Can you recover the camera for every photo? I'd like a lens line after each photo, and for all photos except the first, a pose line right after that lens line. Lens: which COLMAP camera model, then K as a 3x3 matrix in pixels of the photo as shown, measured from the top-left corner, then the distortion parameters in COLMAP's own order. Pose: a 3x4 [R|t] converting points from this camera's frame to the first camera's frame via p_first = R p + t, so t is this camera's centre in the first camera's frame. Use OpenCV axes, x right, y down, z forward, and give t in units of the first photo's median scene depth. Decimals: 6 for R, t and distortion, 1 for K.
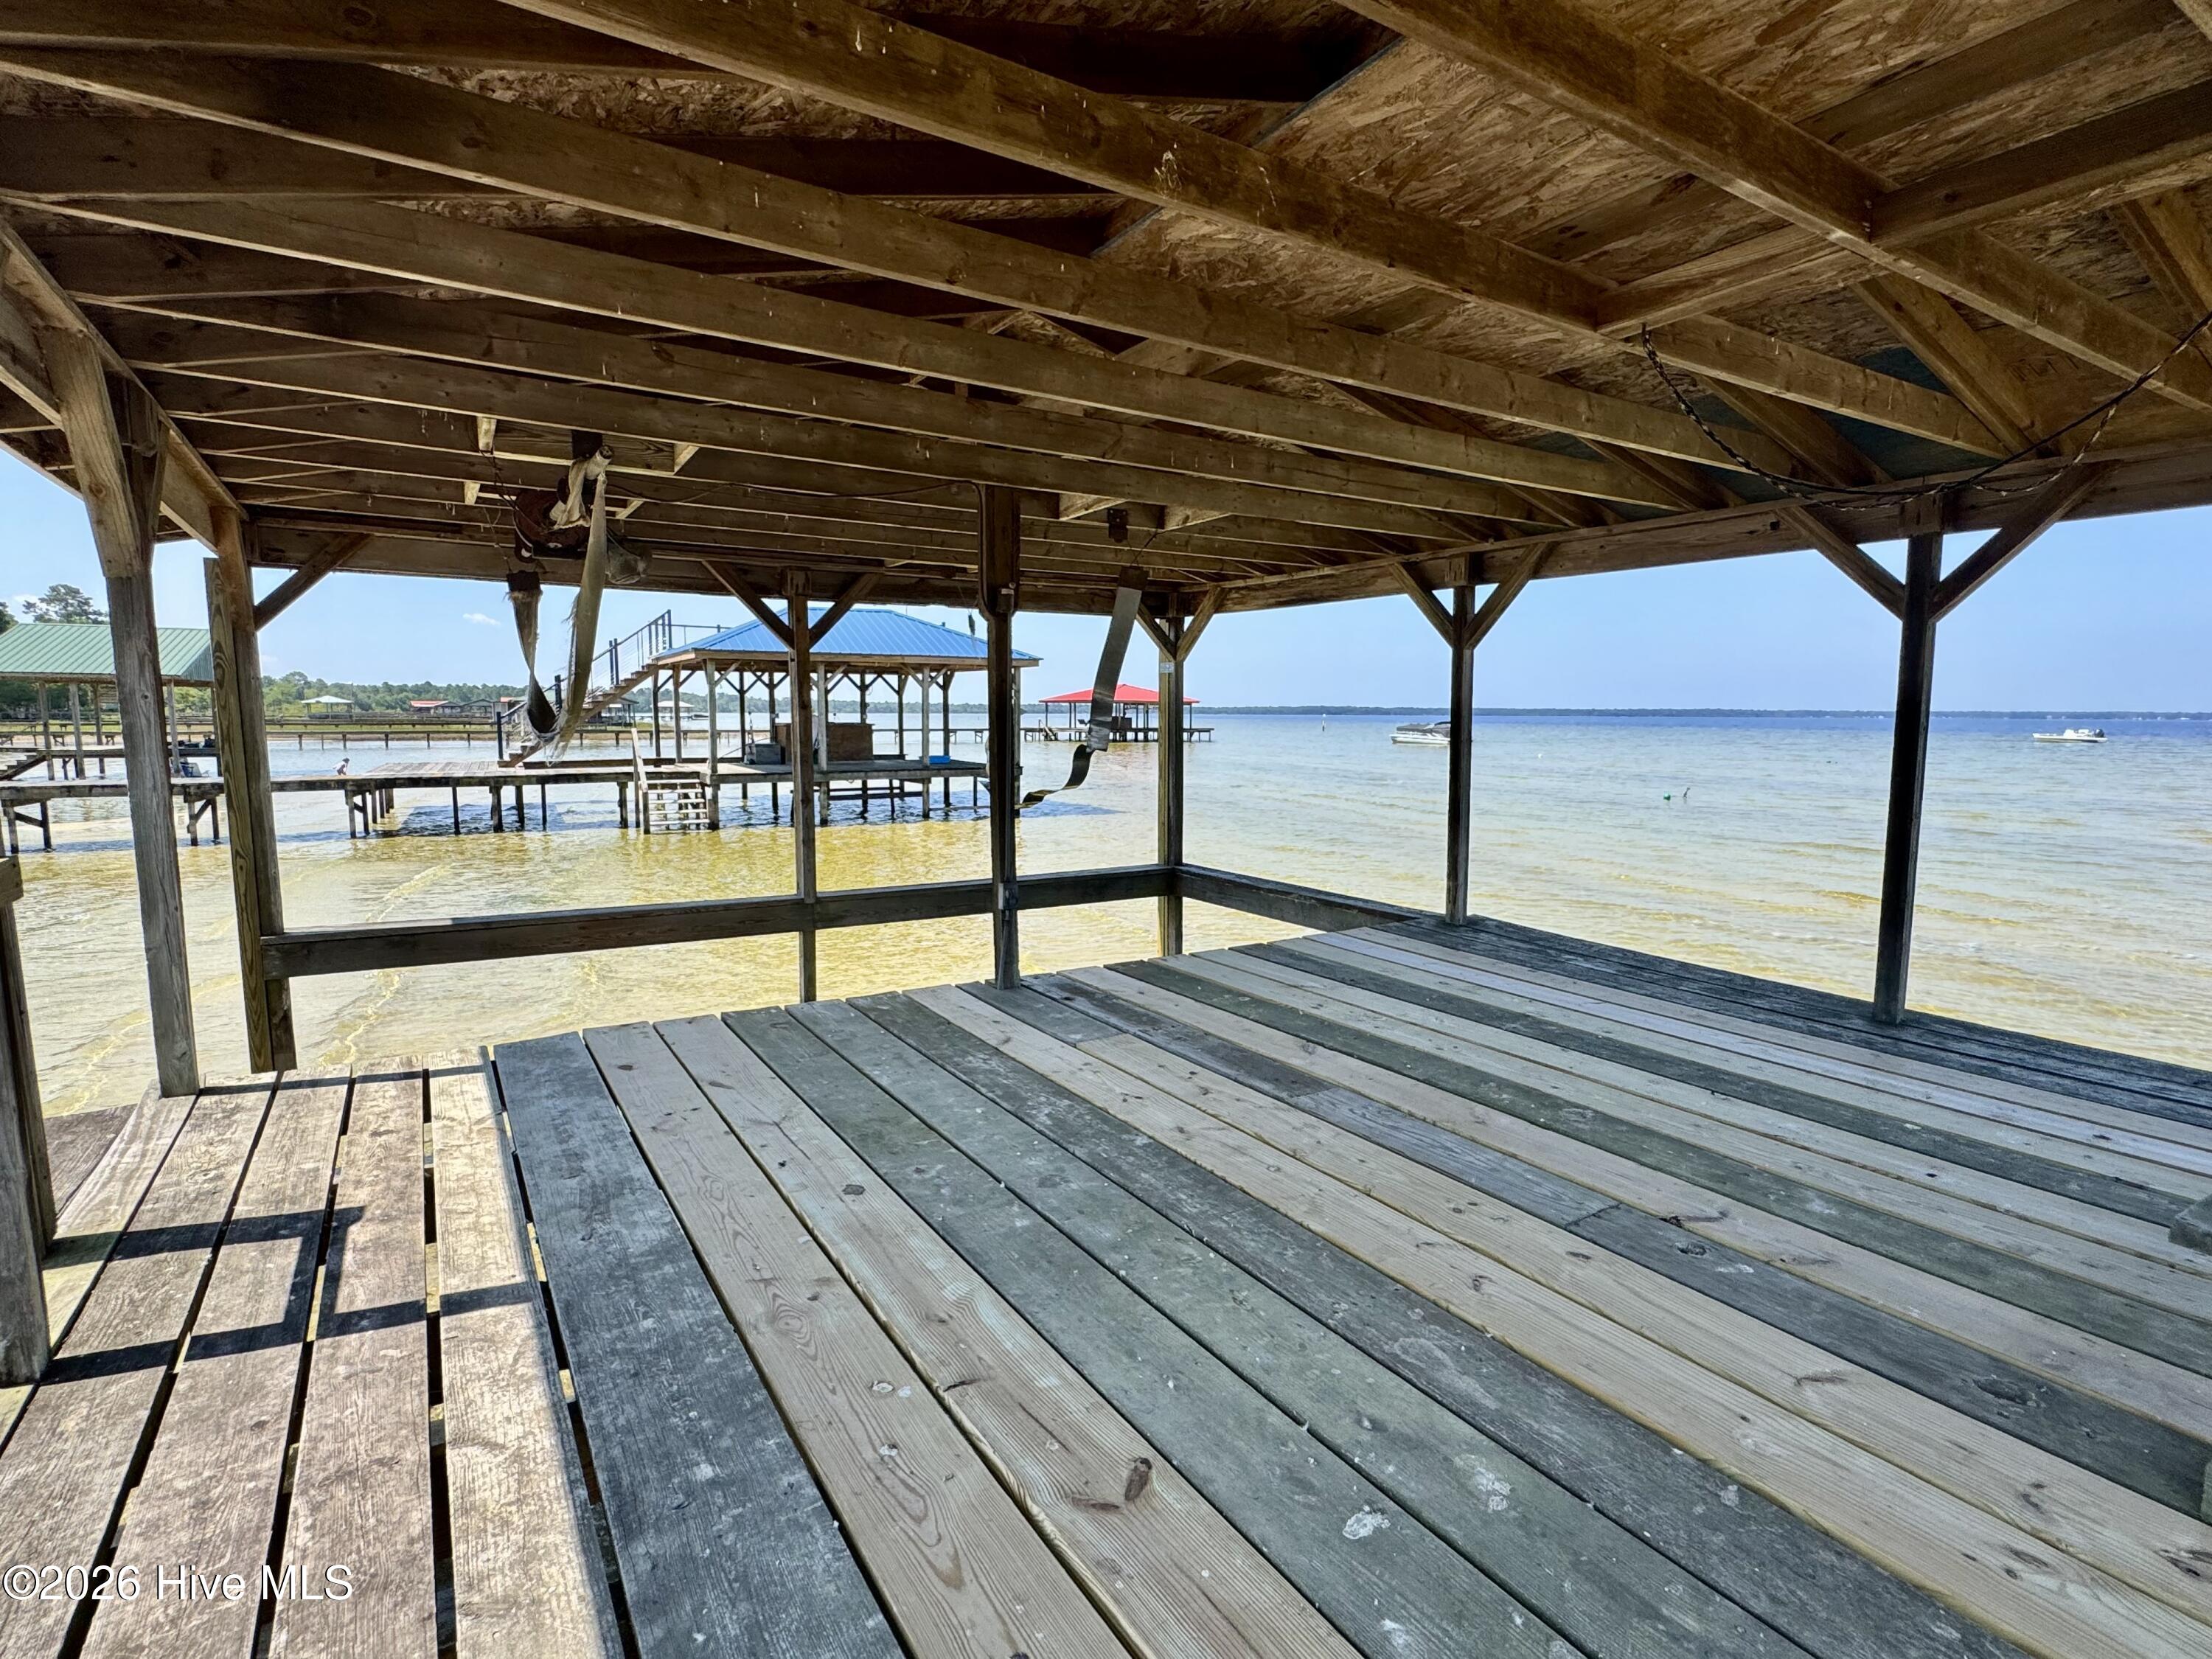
lens RADIAL K [[1084.8, 0, 1106.0], [0, 1084.8, 829.5], [0, 0, 1]] dist [0.003851, -0.000497]
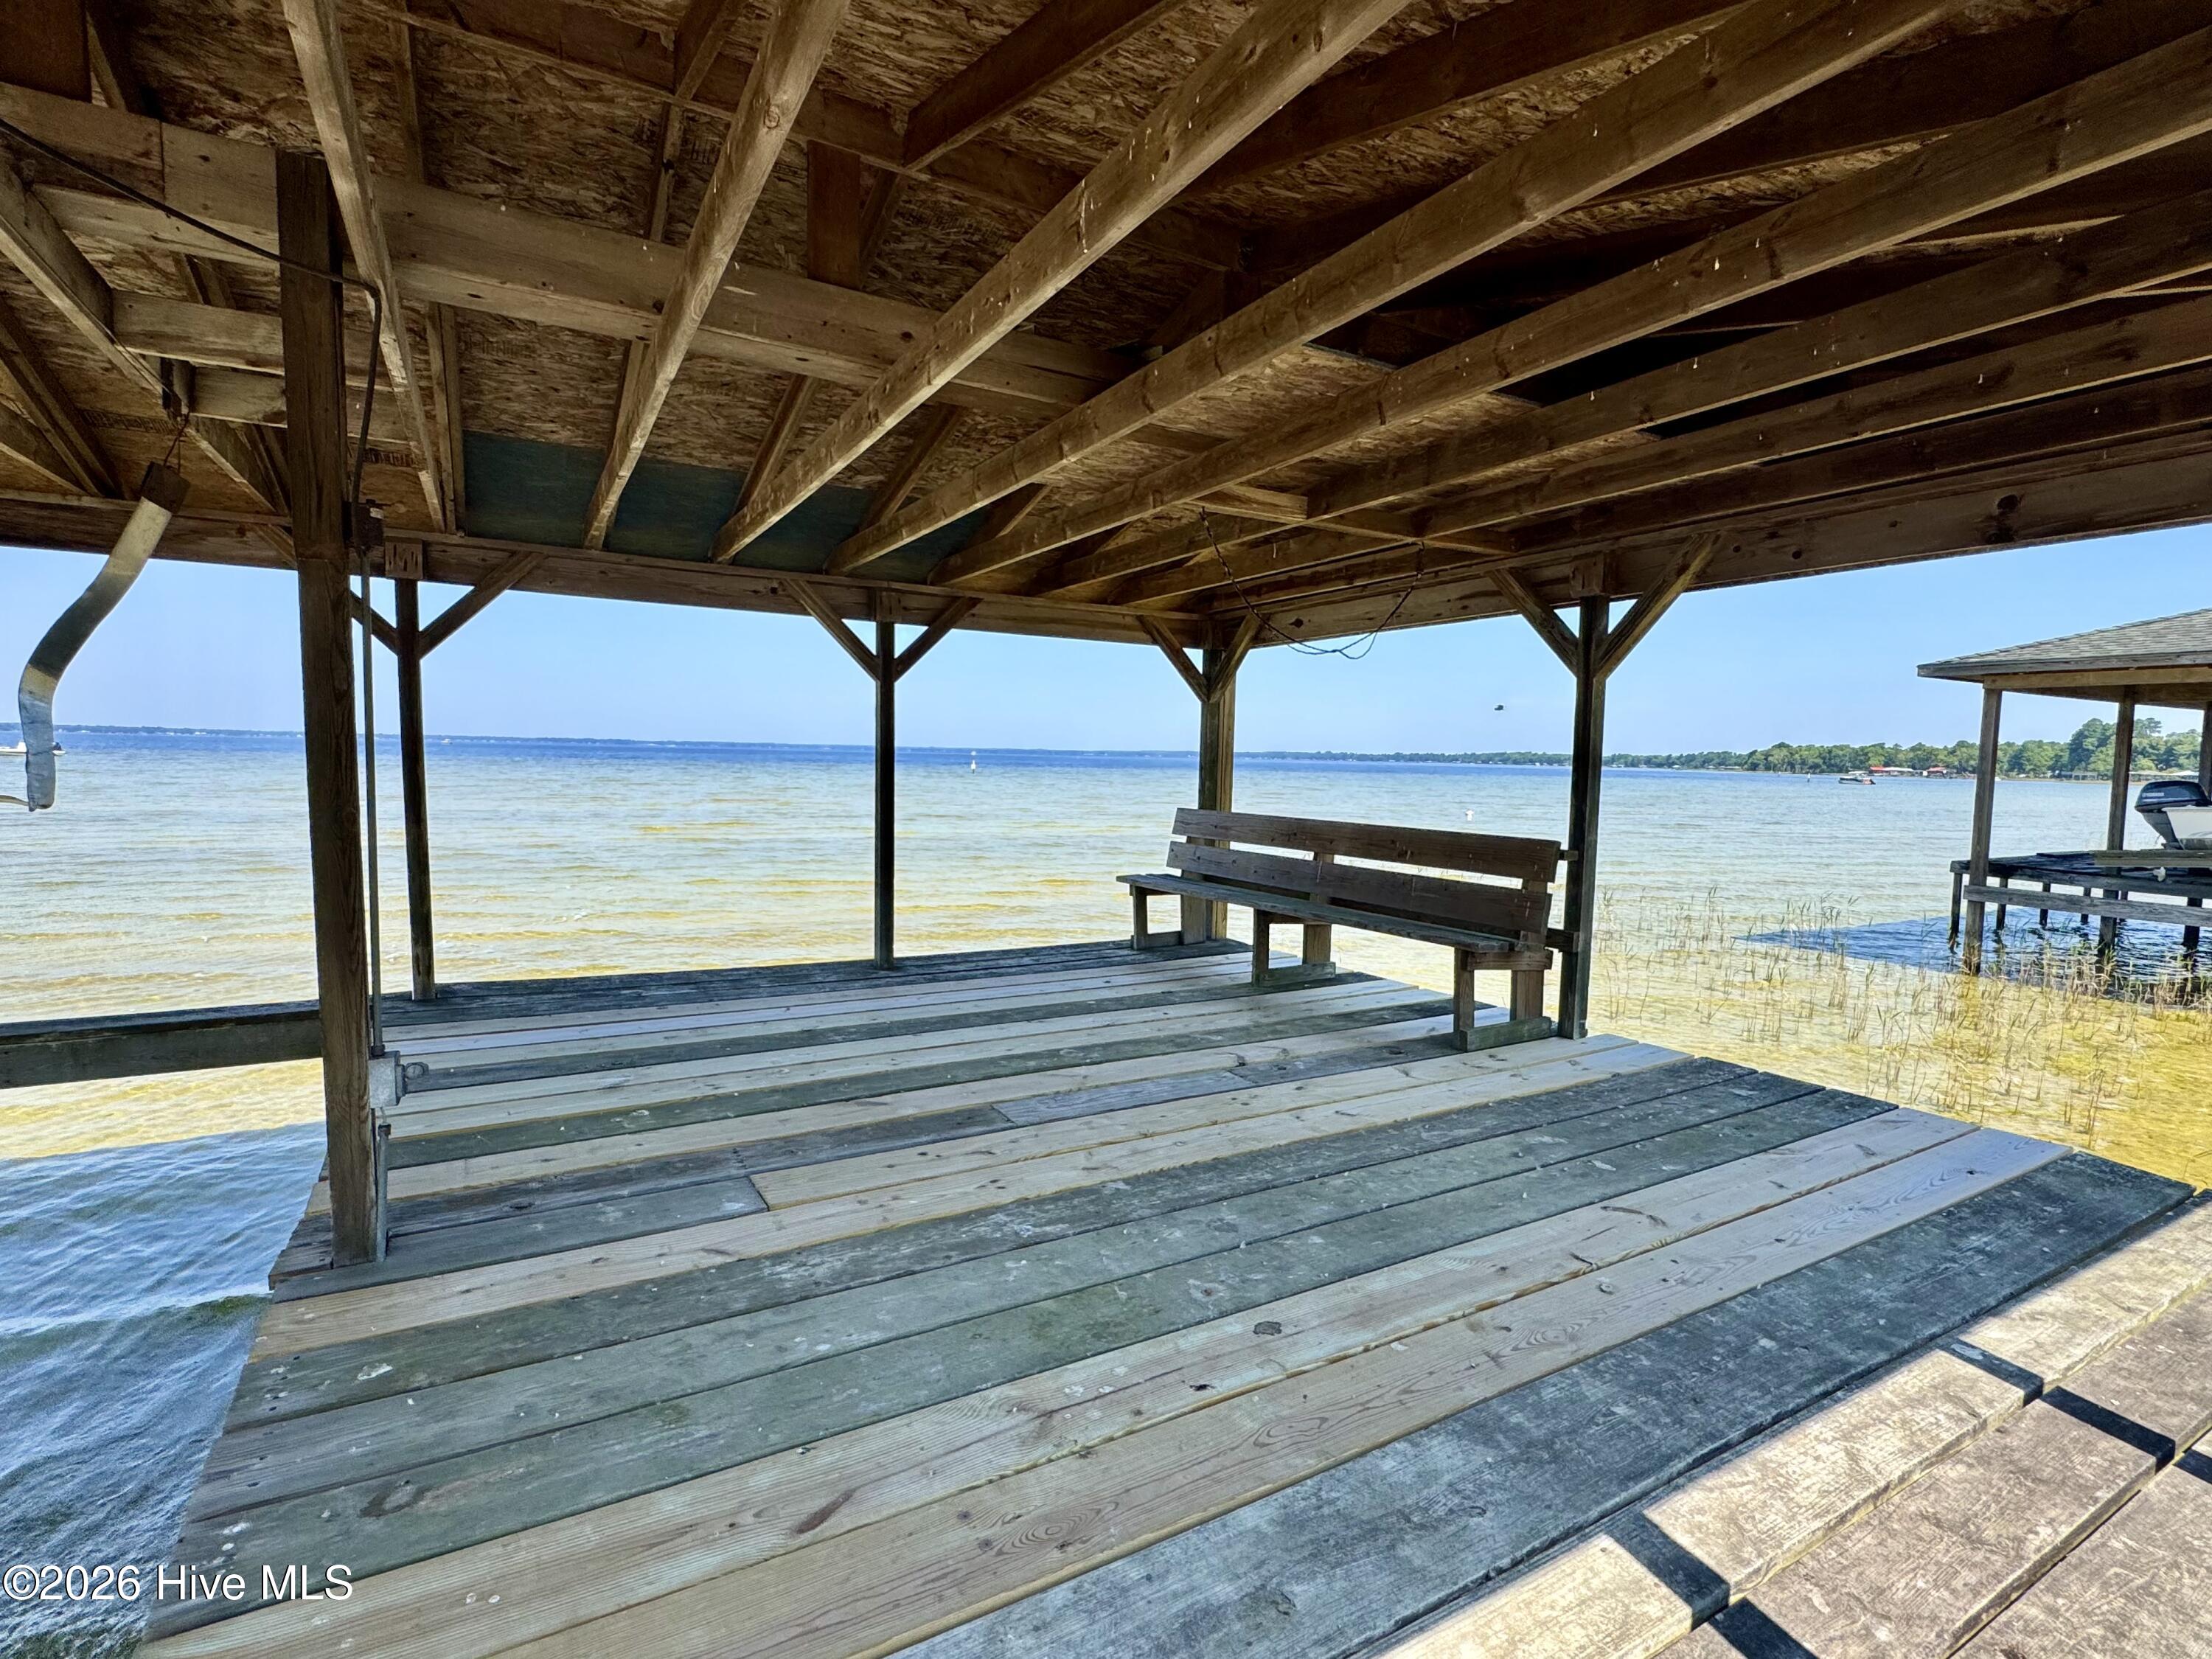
lens RADIAL K [[1067.9, 0, 1111.7], [0, 1067.9, 857.1], [0, 0, 1]] dist [-0.001163, 0.000397]
pose [[0.035759, -0.097915, 0.994552, -0.846272], [0.083468, 0.992004, 0.094663, -0.096914], [-0.995869, 0.079628, 0.043646, 0.875273]]
